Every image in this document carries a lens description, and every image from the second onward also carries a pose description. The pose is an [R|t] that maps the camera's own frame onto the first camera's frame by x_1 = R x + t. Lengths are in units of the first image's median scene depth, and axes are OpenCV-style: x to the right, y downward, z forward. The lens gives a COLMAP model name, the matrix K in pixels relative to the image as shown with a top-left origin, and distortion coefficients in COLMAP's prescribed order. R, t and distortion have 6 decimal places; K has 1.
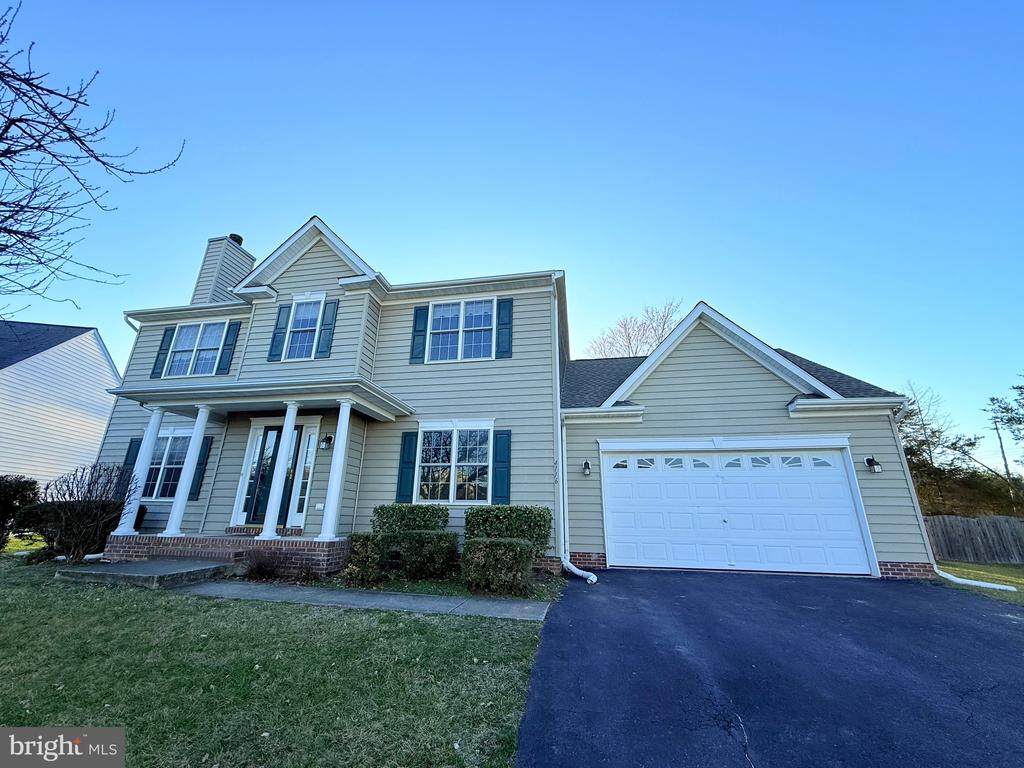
lens RADIAL K [[405.8, 0, 509.3], [0, 405.8, 384.1], [0, 0, 1]] dist [0.000039, -0.000345]
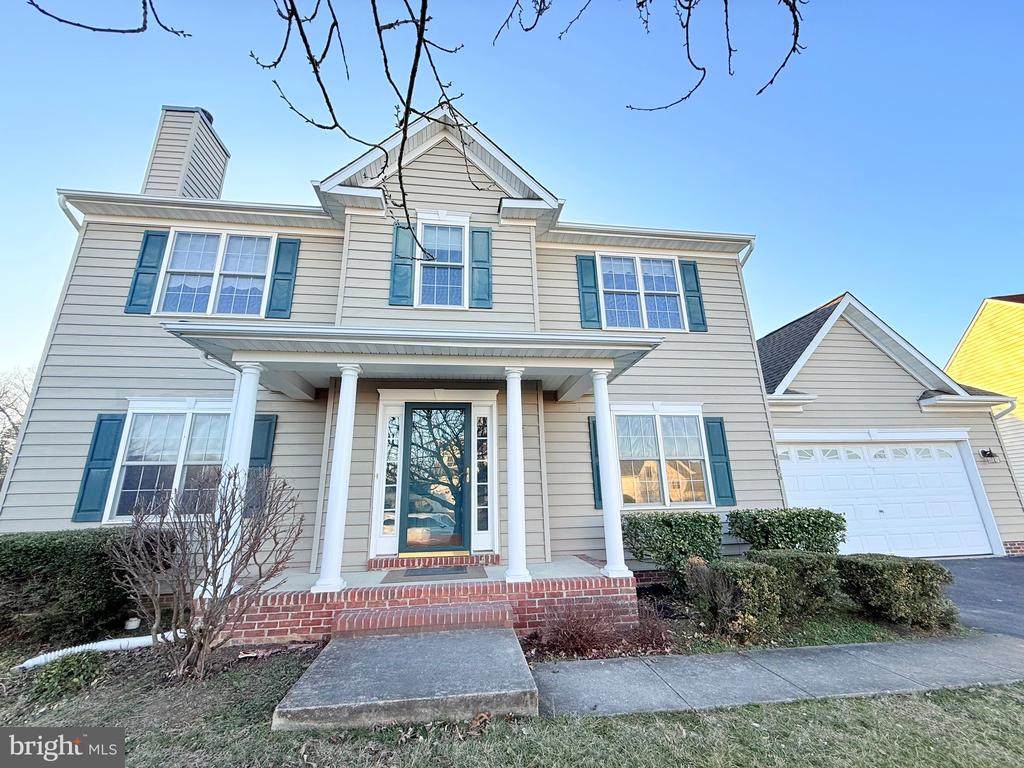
lens RADIAL K [[405.8, 0, 509.8], [0, 405.8, 384.6], [0, 0, 1]] dist [0.000039, -0.000345]
pose [[0.949183, 0.048495, 0.310966, -0.605857], [-0.062489, 0.997425, 0.035191, 0.038497], [-0.308458, -0.052835, 0.949769, 0.301508]]
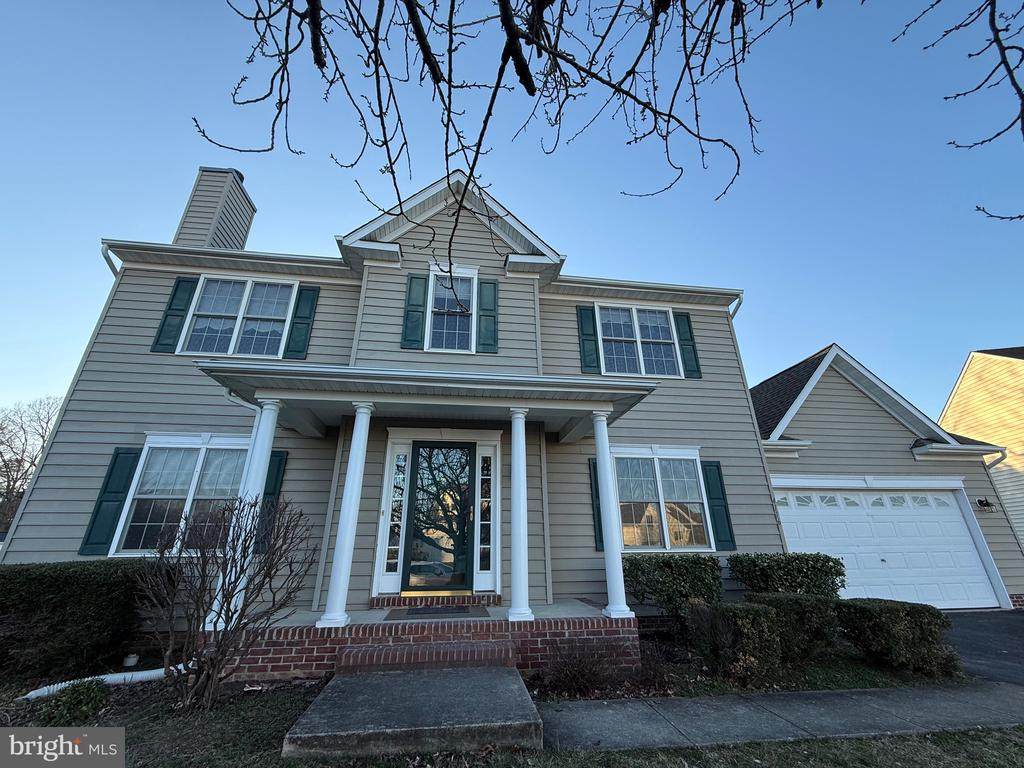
lens RADIAL K [[405.8, 0, 509.8], [0, 405.8, 385.0], [0, 0, 1]] dist [0.000039, -0.000345]
pose [[0.947413, 0.097419, 0.304825, -0.622477], [-0.078318, 0.994156, -0.074304, 0.044798], [-0.310282, 0.046523, 0.949505, 0.274595]]
